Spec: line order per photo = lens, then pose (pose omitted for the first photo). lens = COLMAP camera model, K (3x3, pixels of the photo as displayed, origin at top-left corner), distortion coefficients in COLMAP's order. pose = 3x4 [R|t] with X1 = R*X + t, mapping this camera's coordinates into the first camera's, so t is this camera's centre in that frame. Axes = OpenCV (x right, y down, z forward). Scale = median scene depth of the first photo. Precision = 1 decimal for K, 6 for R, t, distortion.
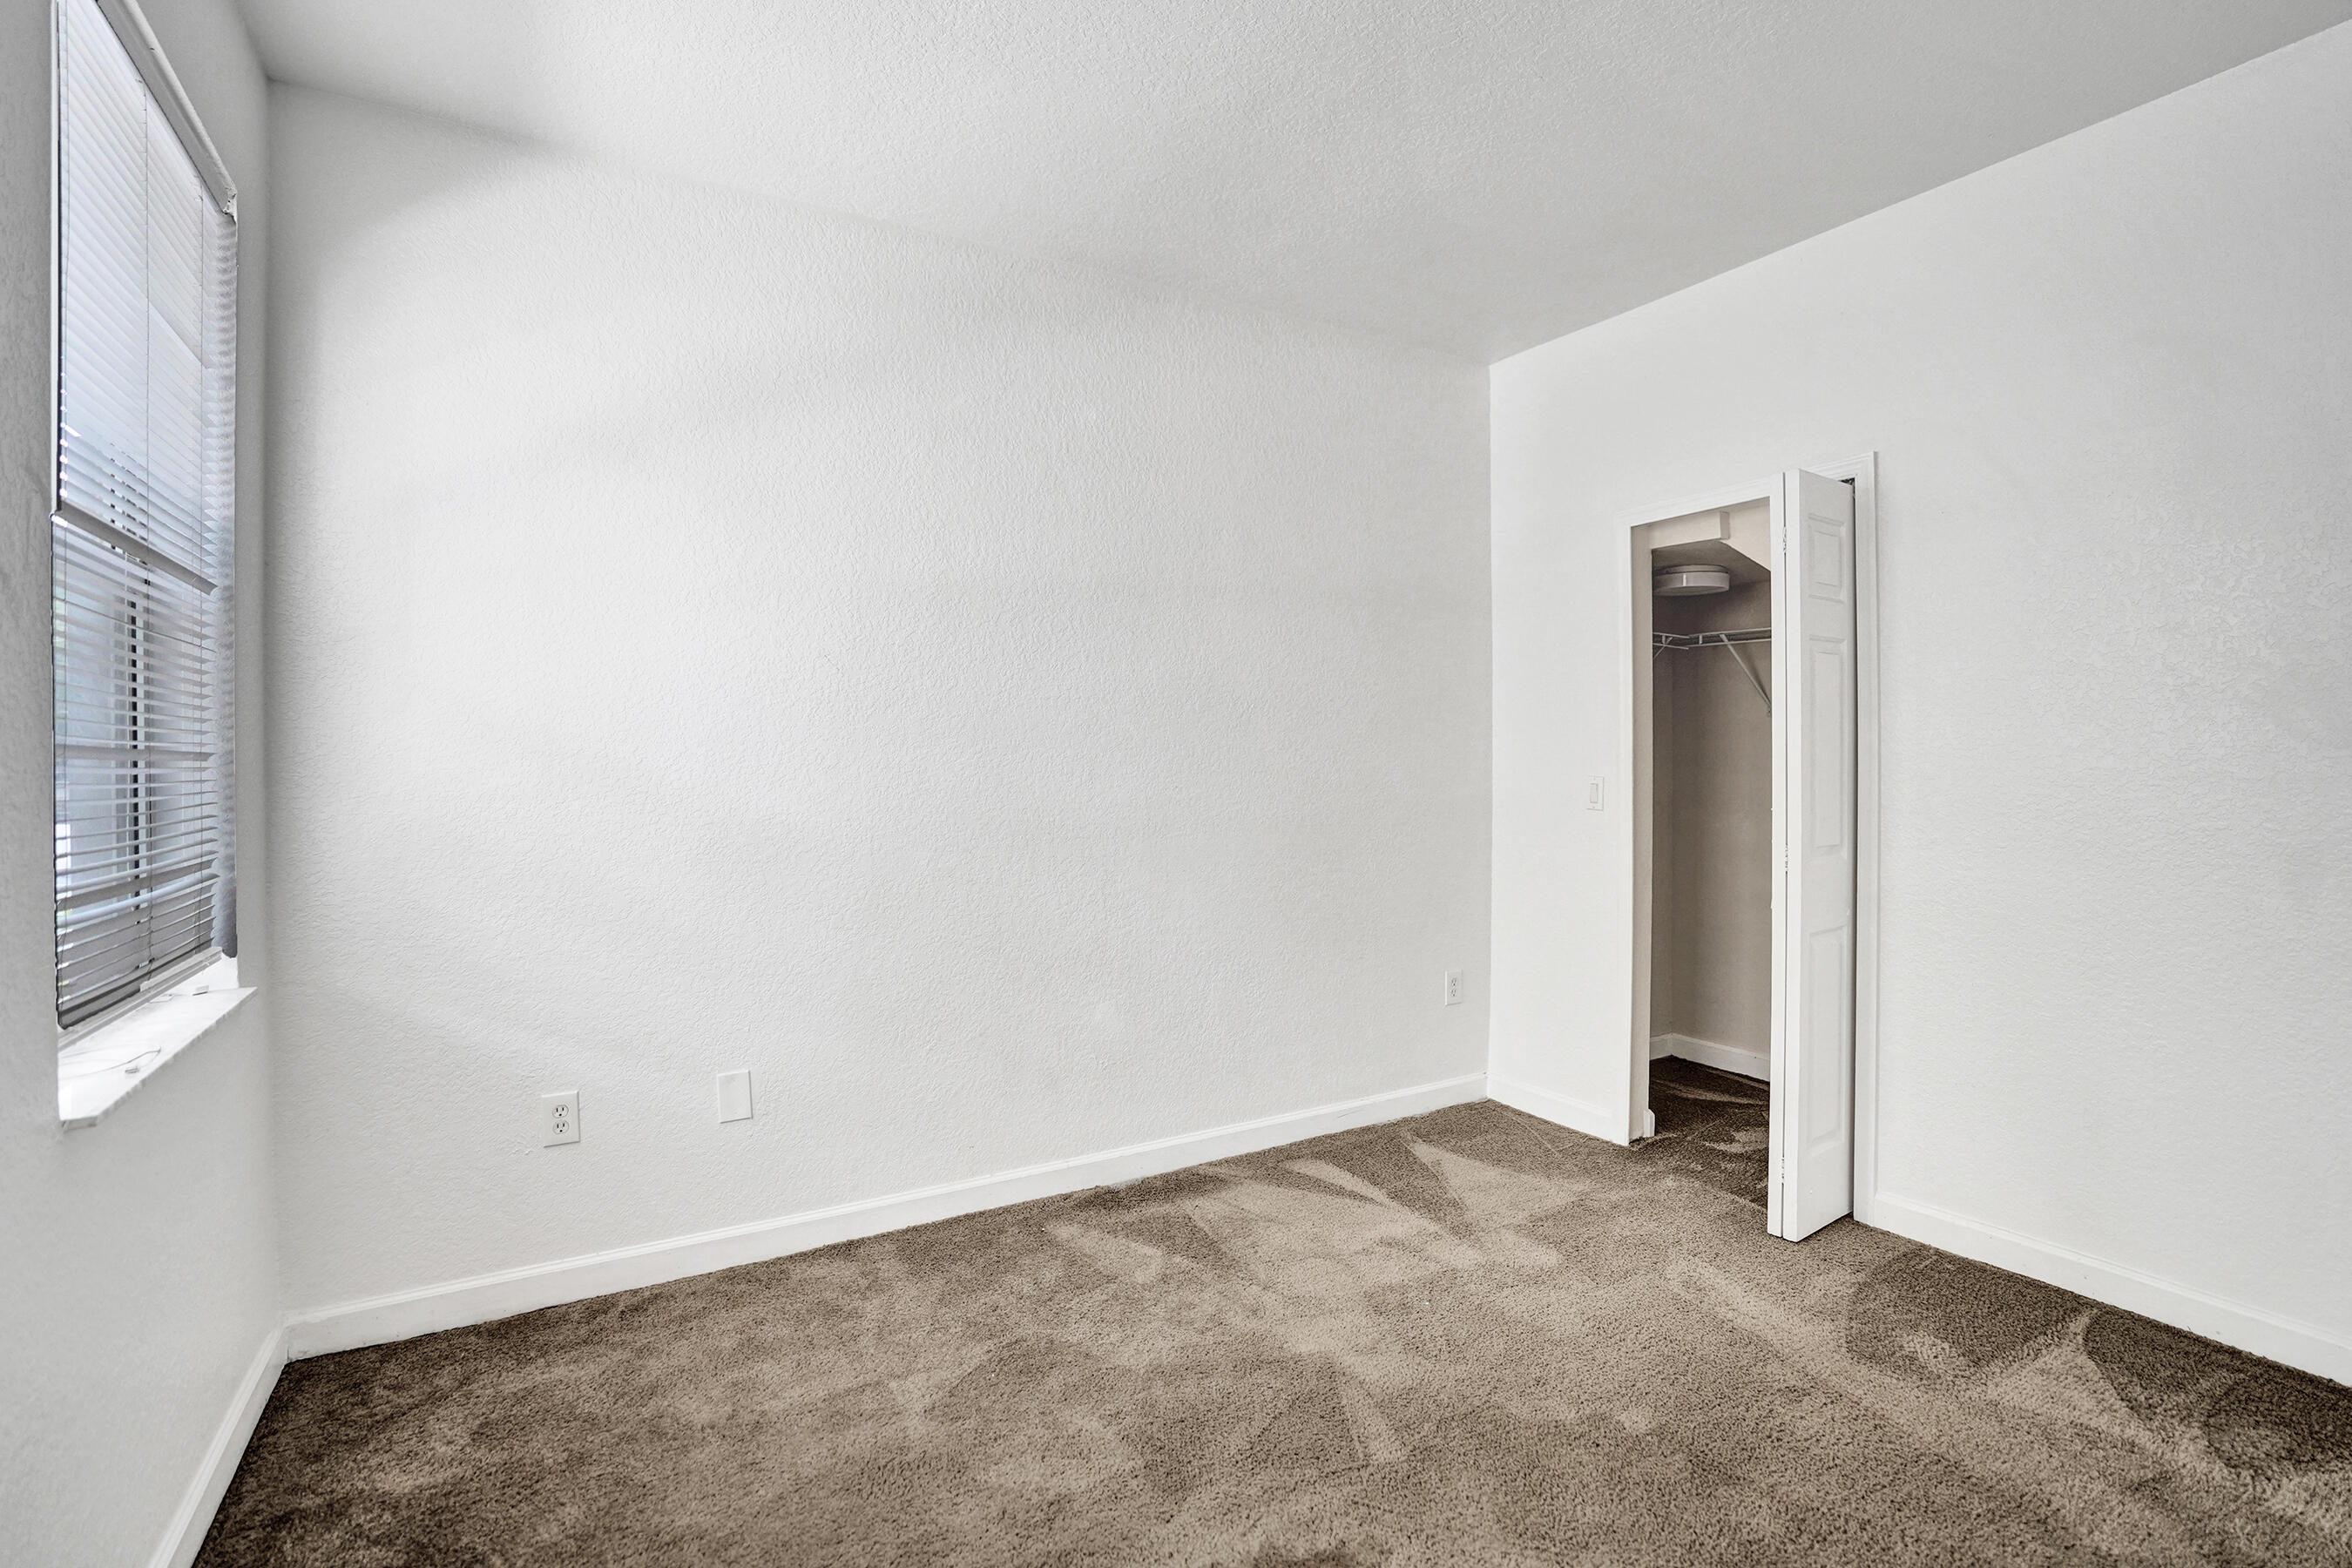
lens RADIAL K [[1103.4, 0, 1230.6], [0, 1103.4, 762.0], [0, 0, 1]] dist [-0.058576, 0.023258]
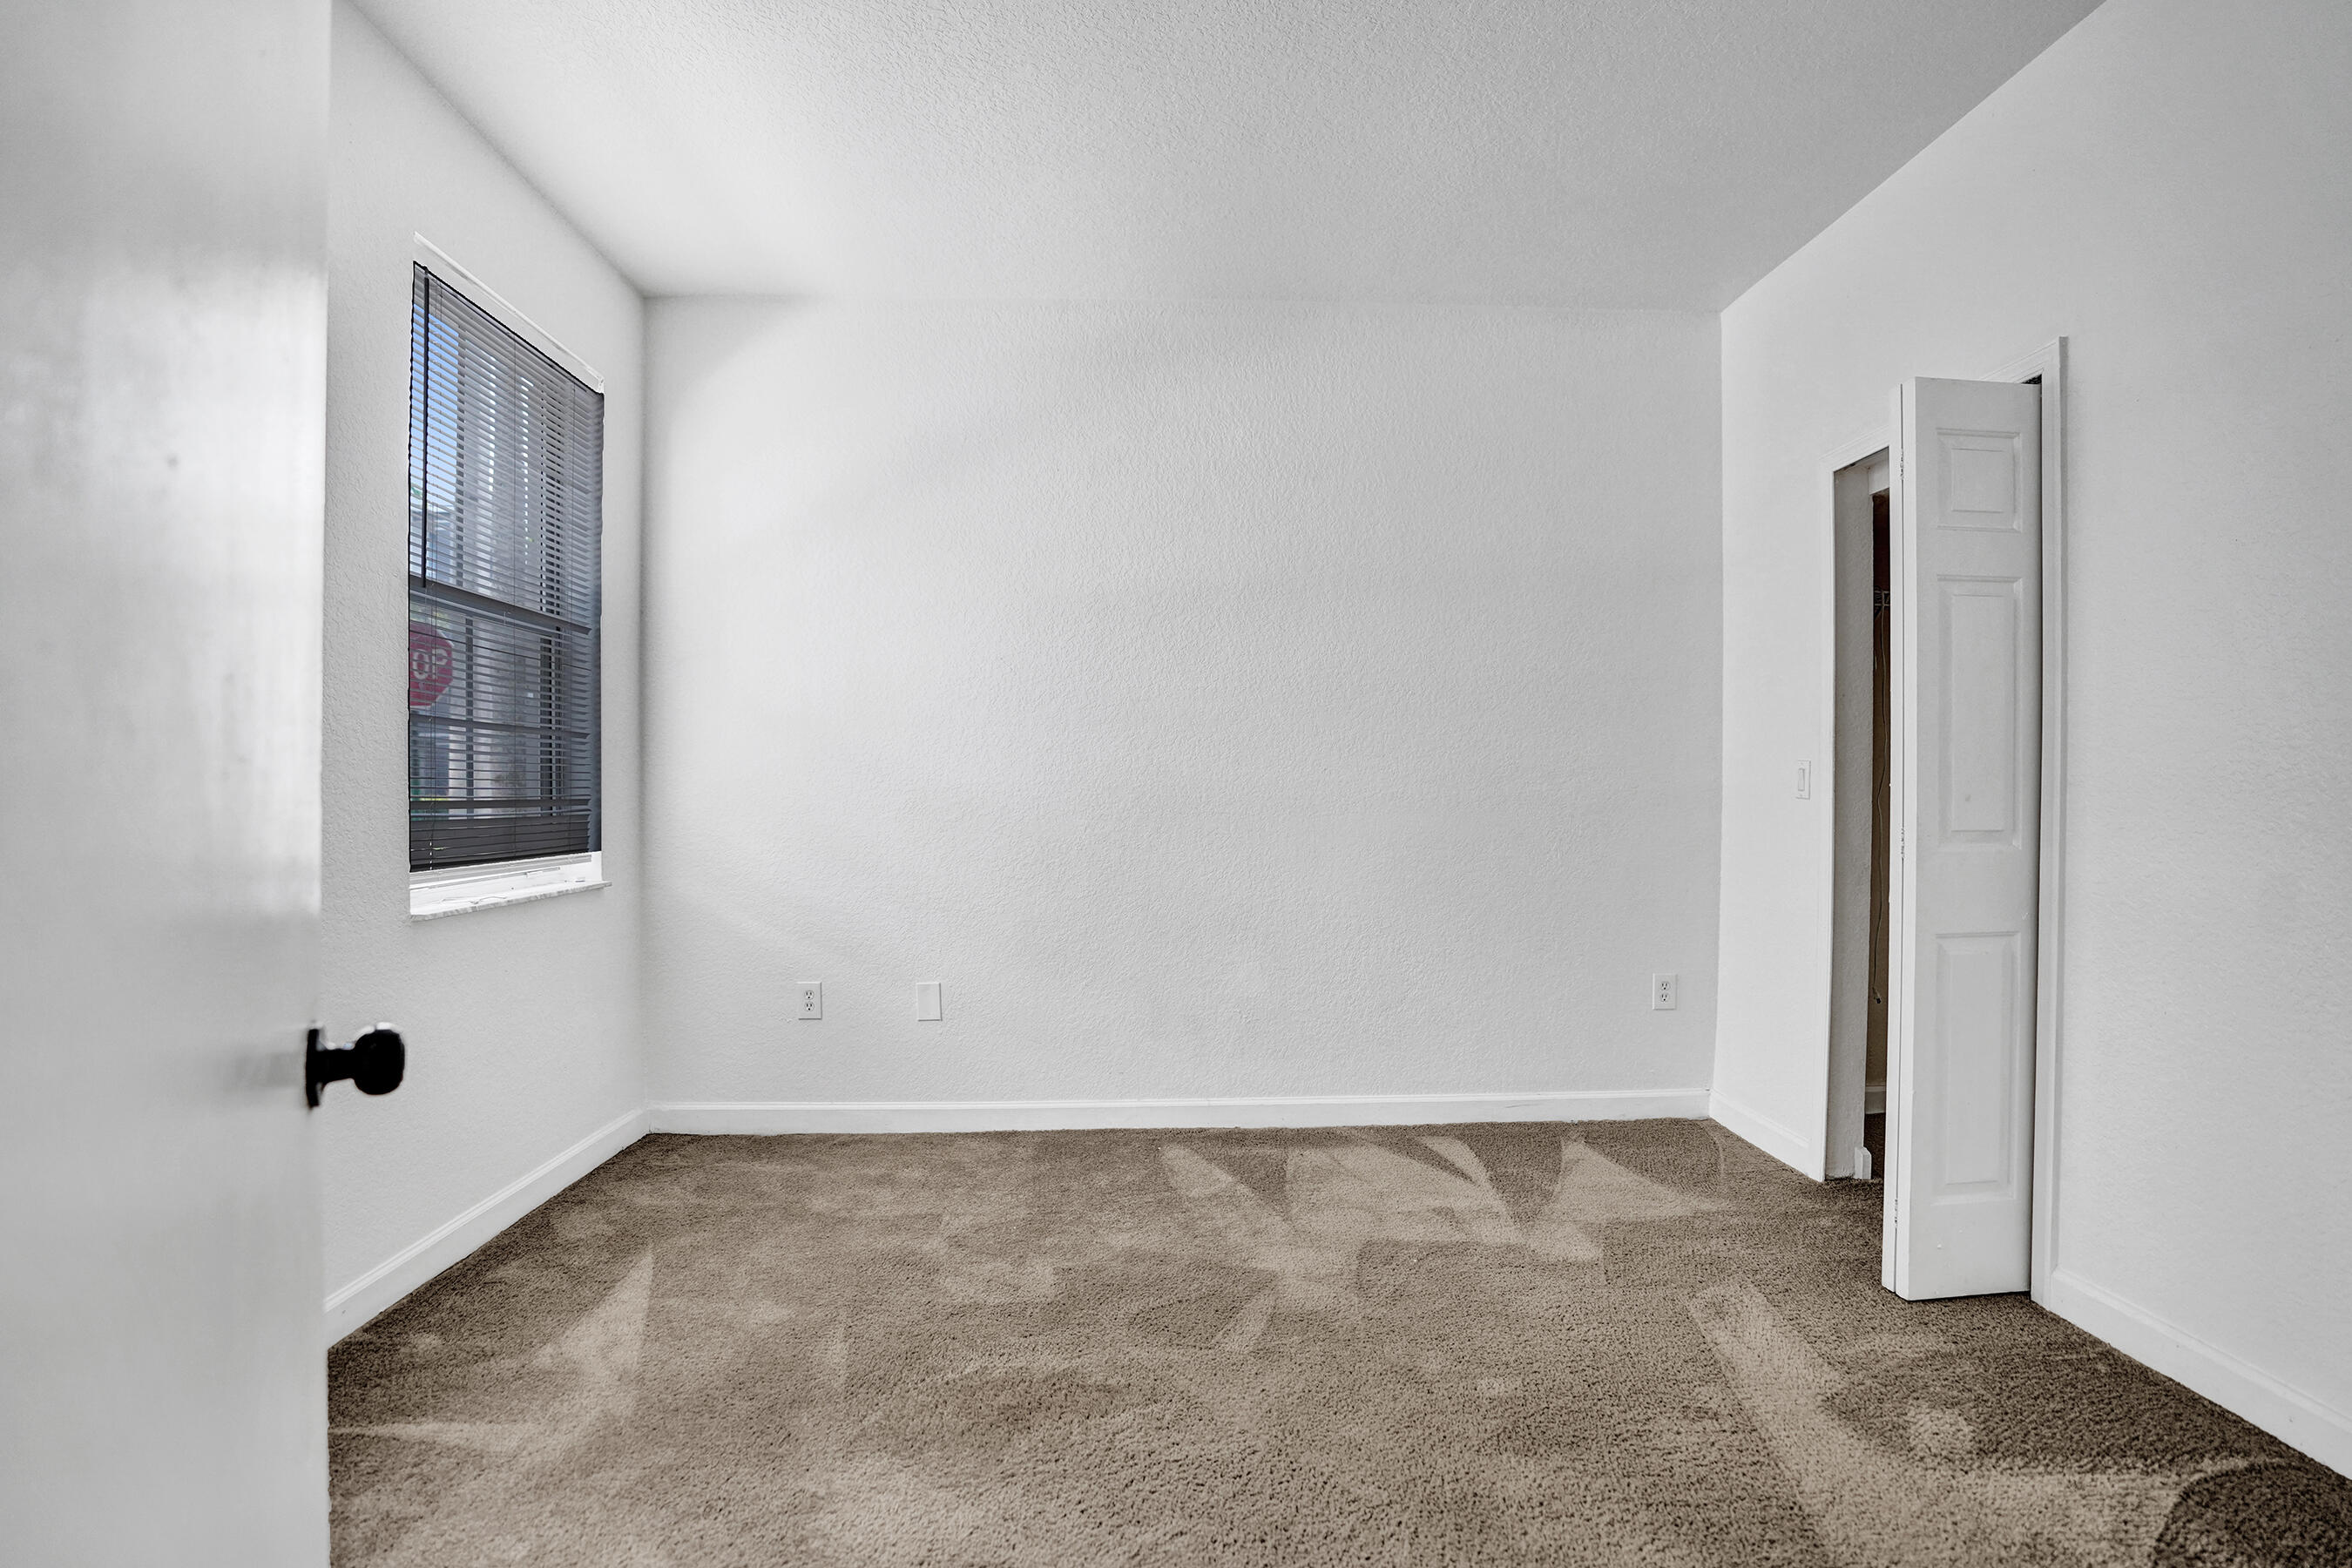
lens RADIAL K [[1091.5, 0, 1176.0], [0, 1091.5, 784.0], [0, 0, 1]] dist [-0.055416, 0.020912]
pose [[0.878434, 0.004938, -0.477839, 0.402876], [-0.003740, 0.999987, 0.003459, 0.041440], [0.477850, -0.001251, 0.878441, 0.003838]]
